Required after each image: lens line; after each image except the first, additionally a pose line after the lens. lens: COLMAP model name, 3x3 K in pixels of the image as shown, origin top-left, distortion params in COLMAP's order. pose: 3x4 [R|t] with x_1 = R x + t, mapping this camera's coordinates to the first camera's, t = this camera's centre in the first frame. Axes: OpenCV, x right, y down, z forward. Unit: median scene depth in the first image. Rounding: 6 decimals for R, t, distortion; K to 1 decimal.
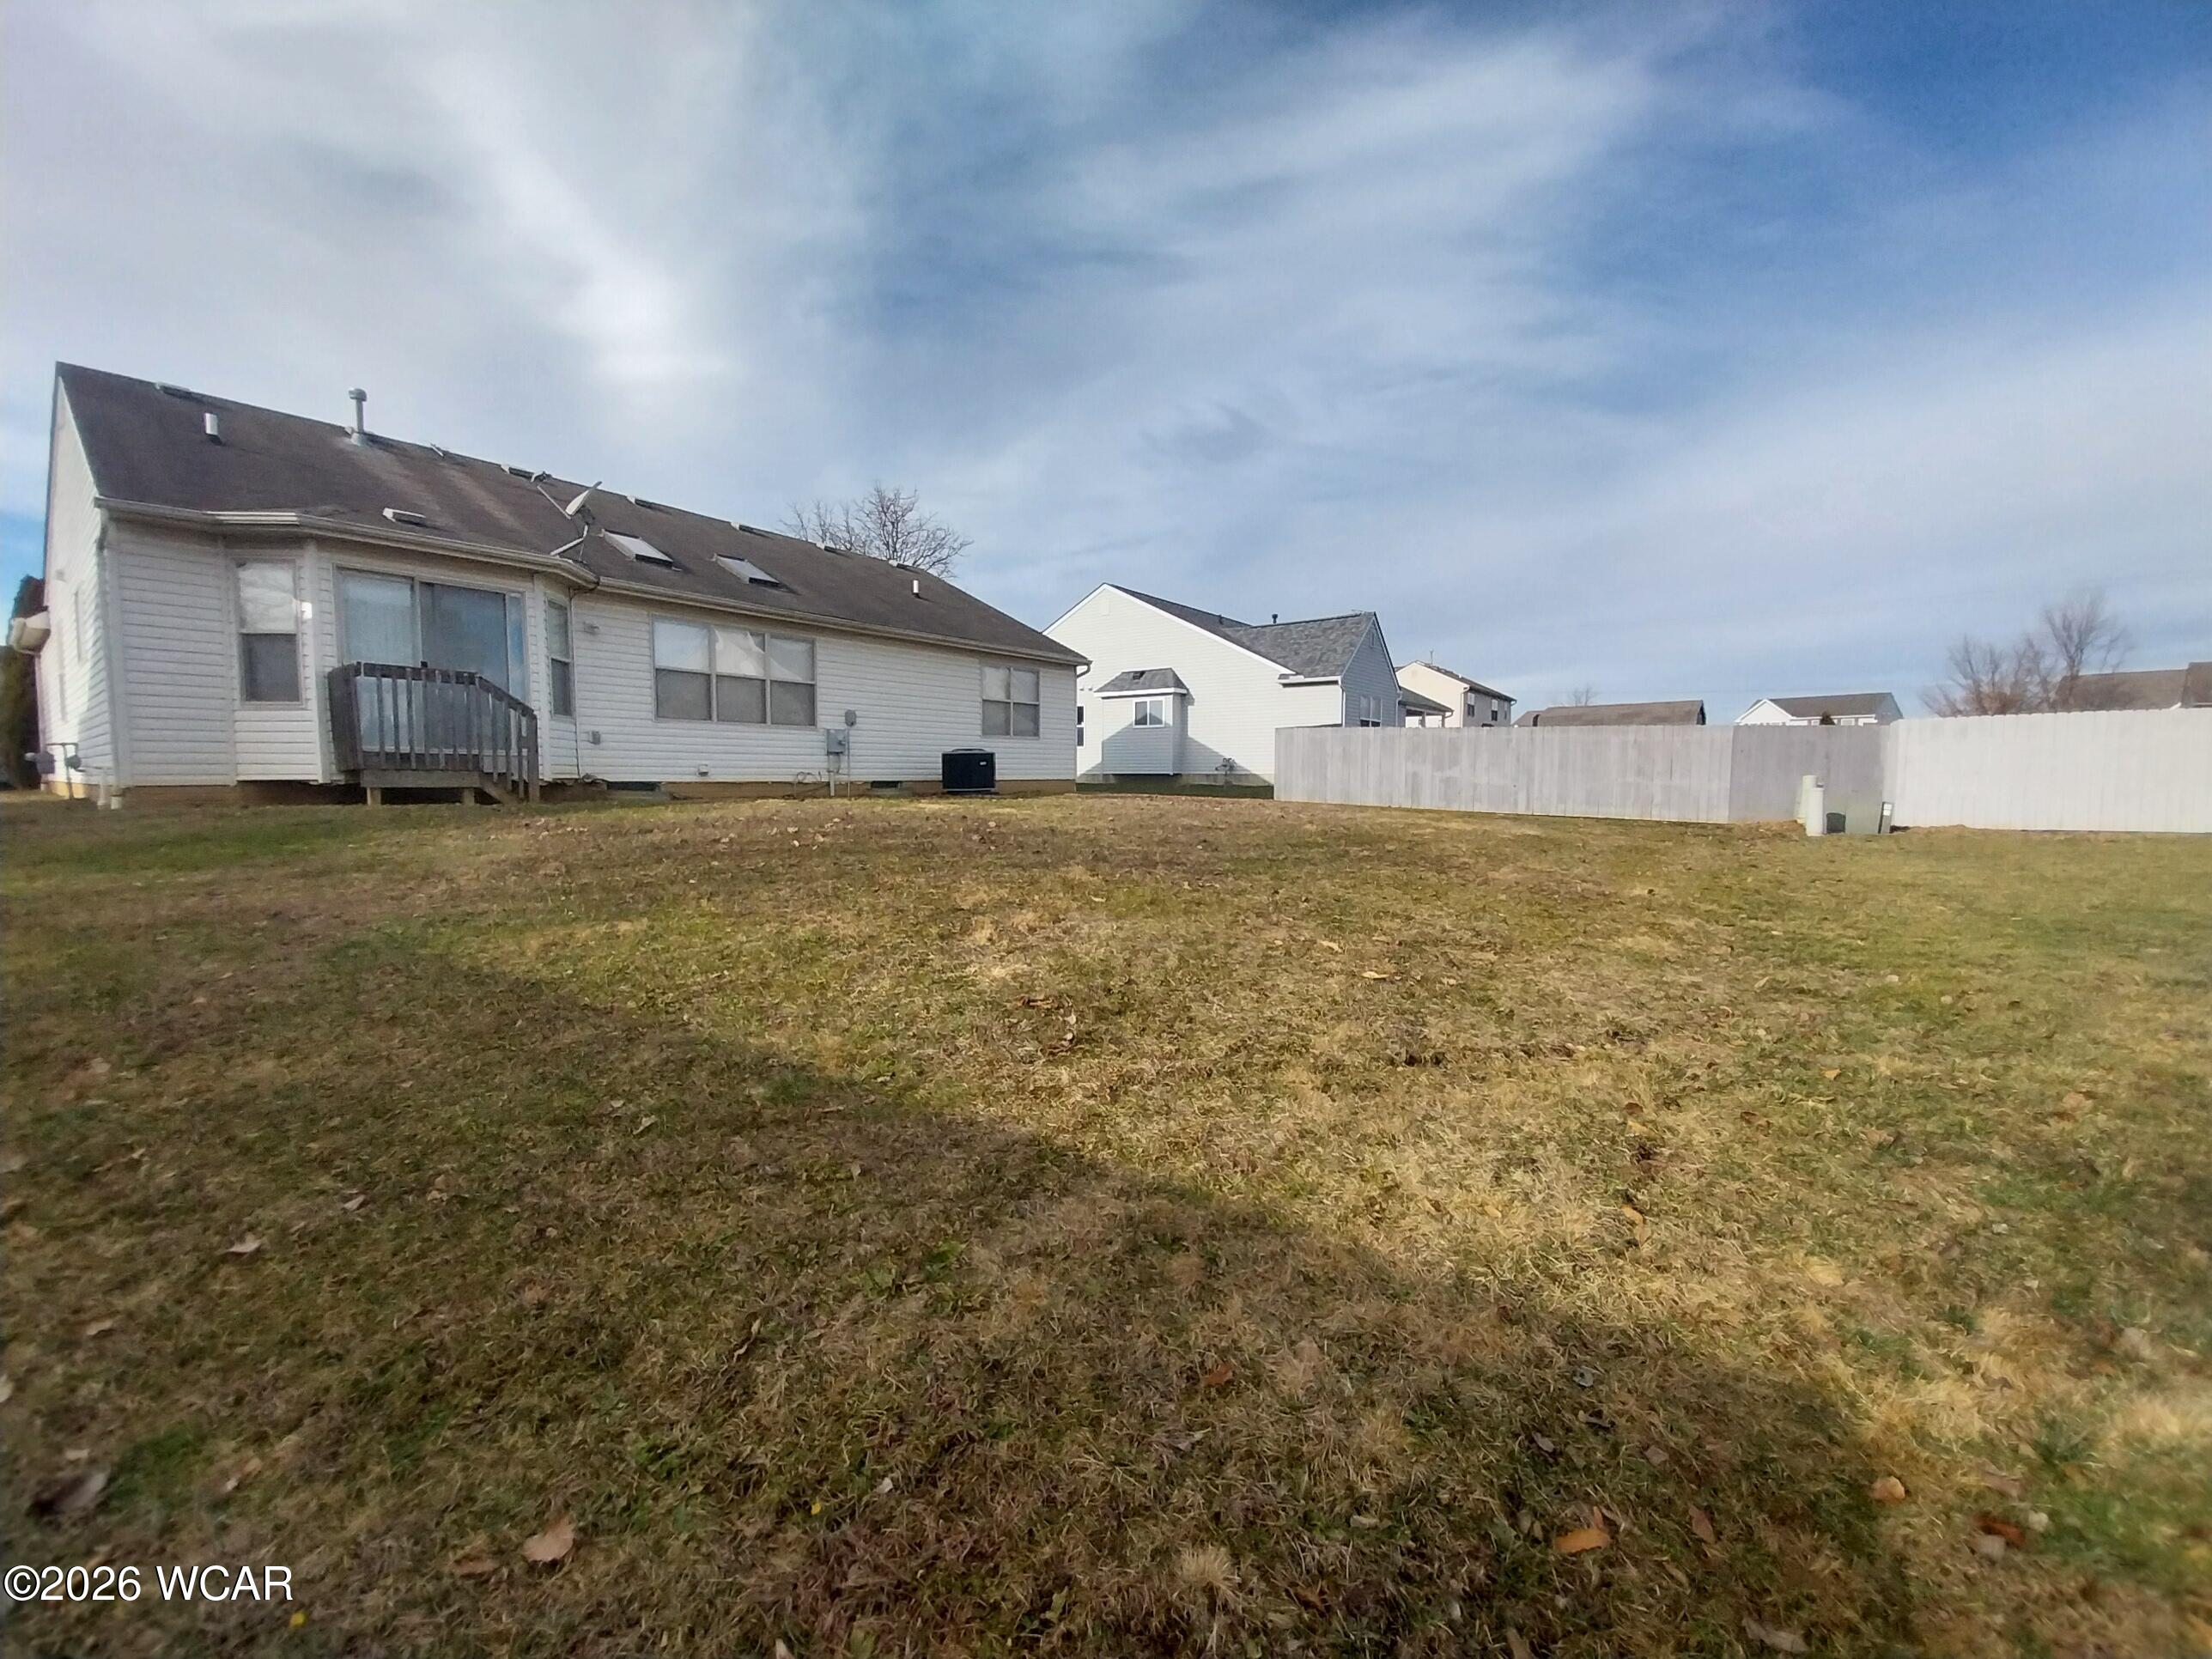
lens RADIAL K [[896.2, 0, 1106.2], [0, 896.2, 829.1], [0, 0, 1]] dist [-0.016281, -0.000635]
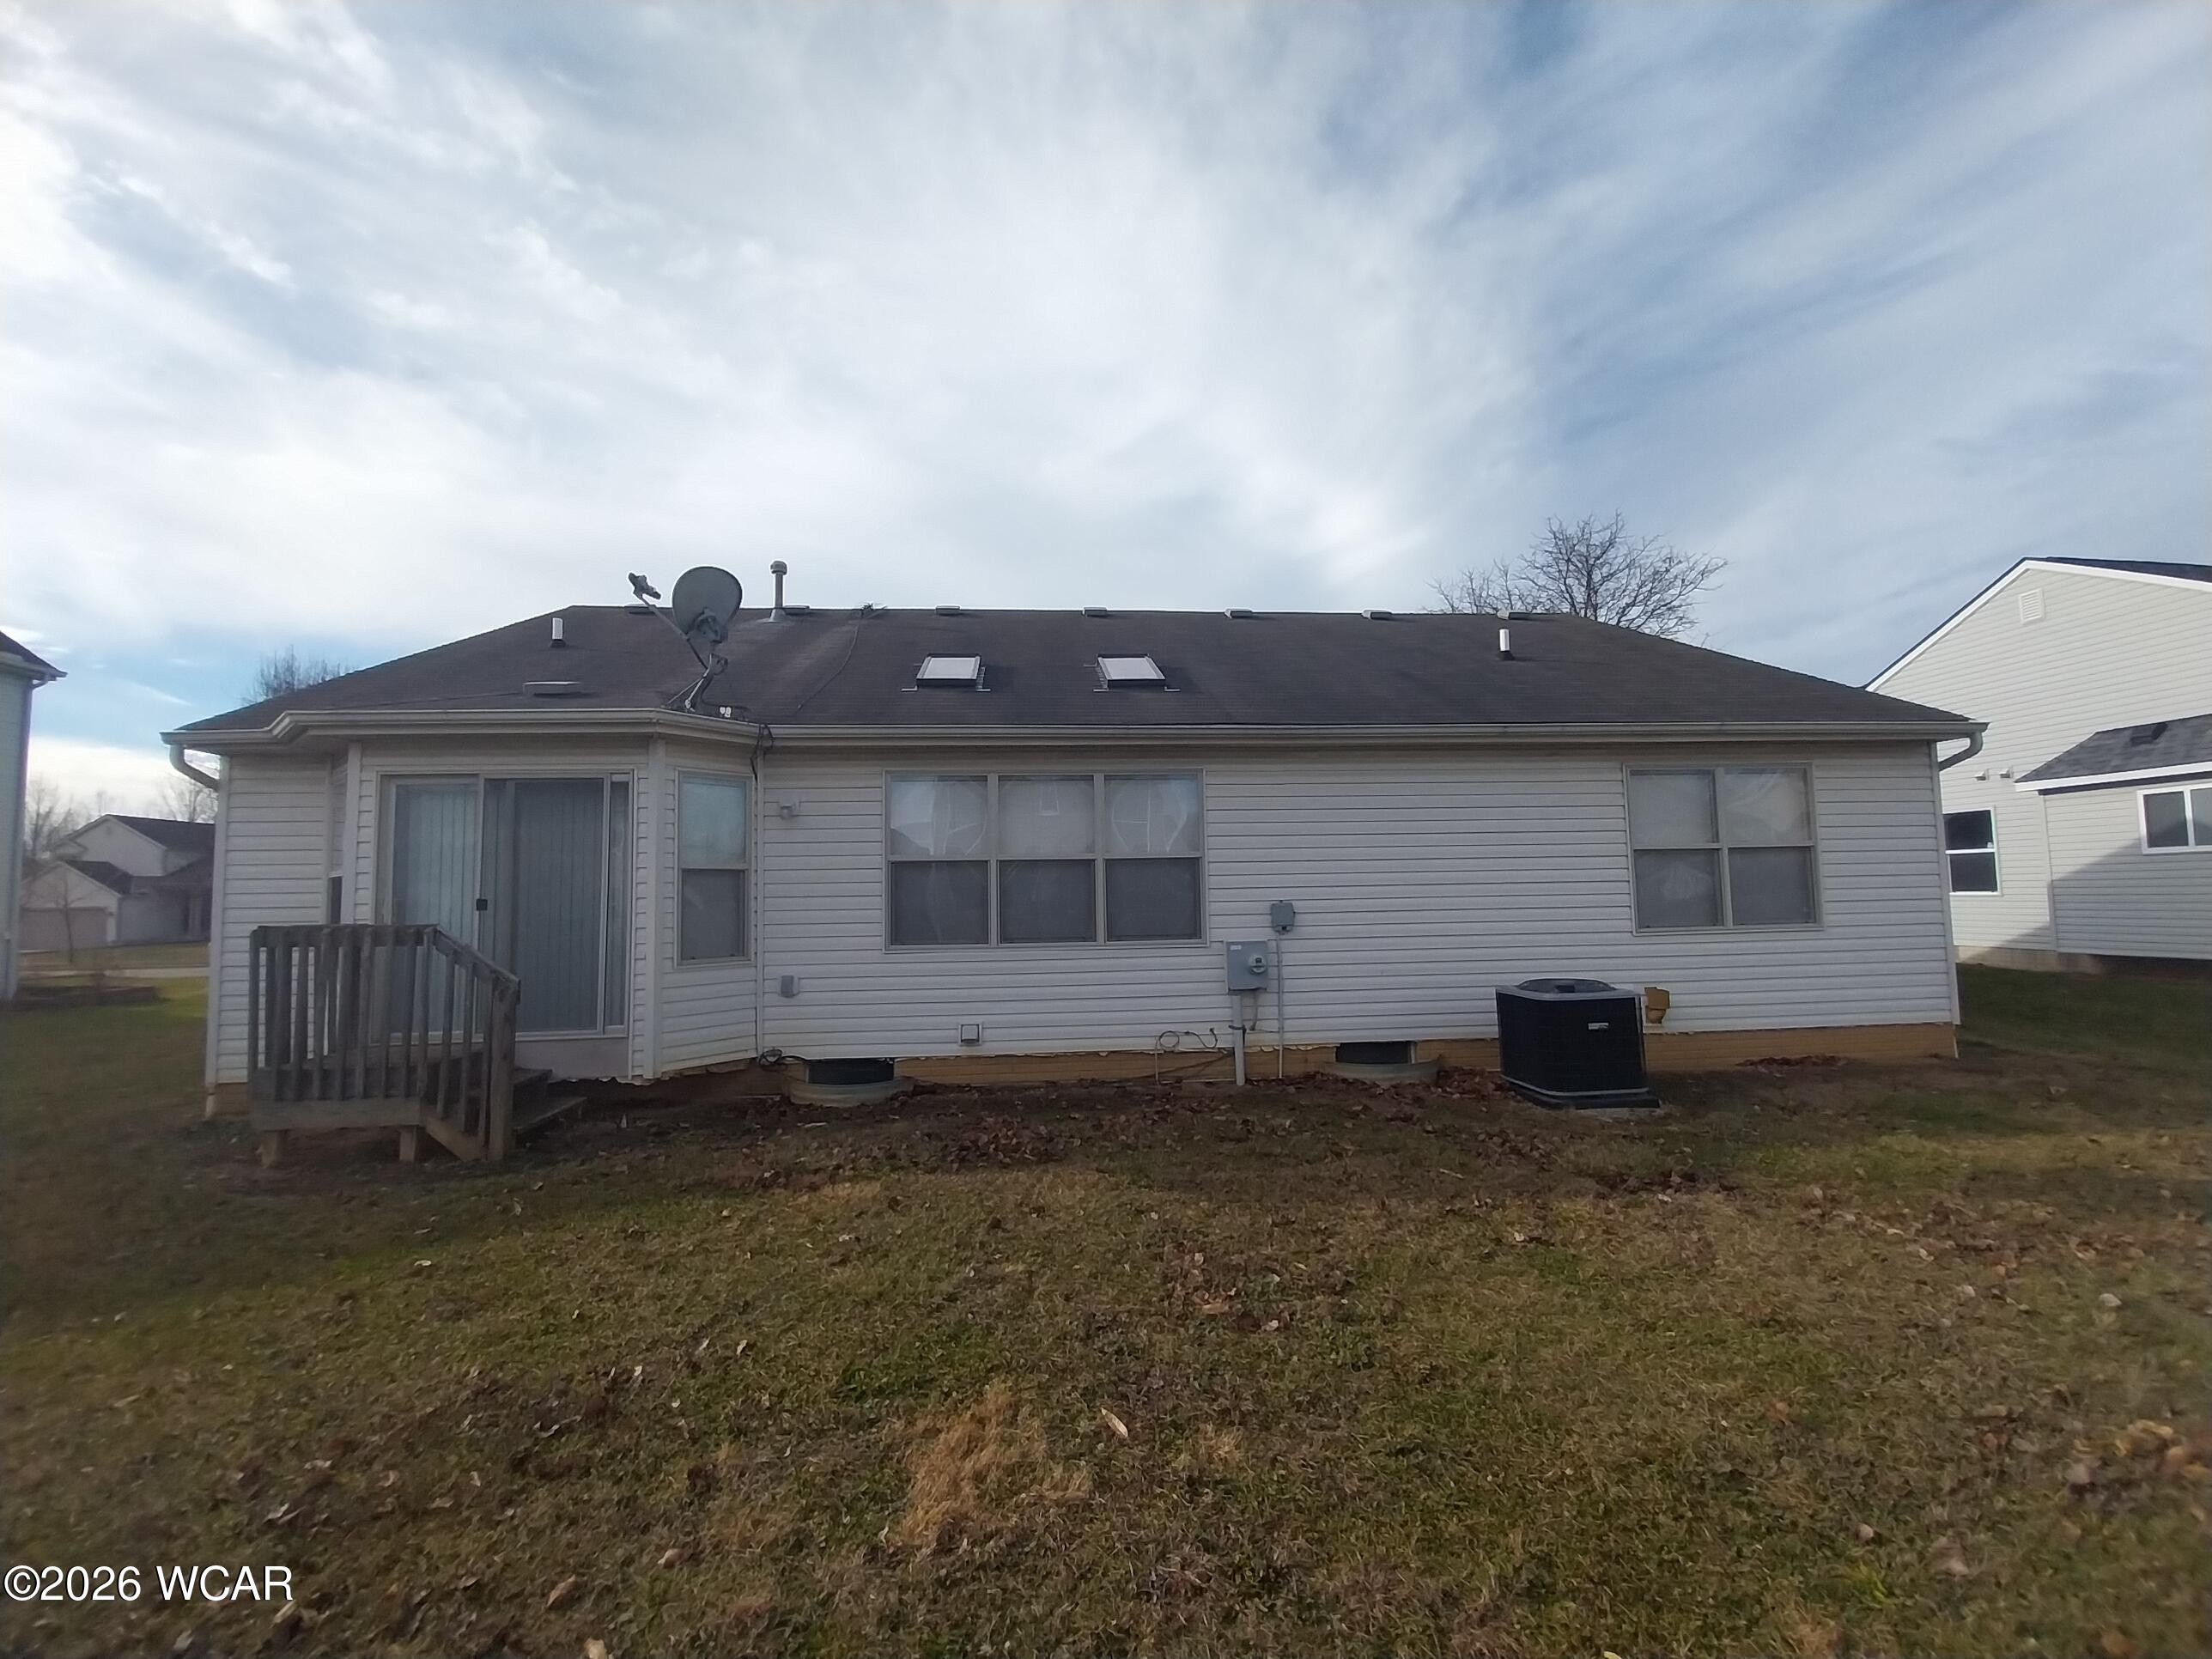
lens RADIAL K [[896.2, 0, 1100.7], [0, 896.2, 847.0], [0, 0, 1]] dist [-0.016281, -0.000635]
pose [[0.660985, -0.064551, -0.747617, 0.020124], [-0.021845, 0.994216, -0.105157, -0.093586], [0.750081, 0.085839, 0.655752, 0.510812]]
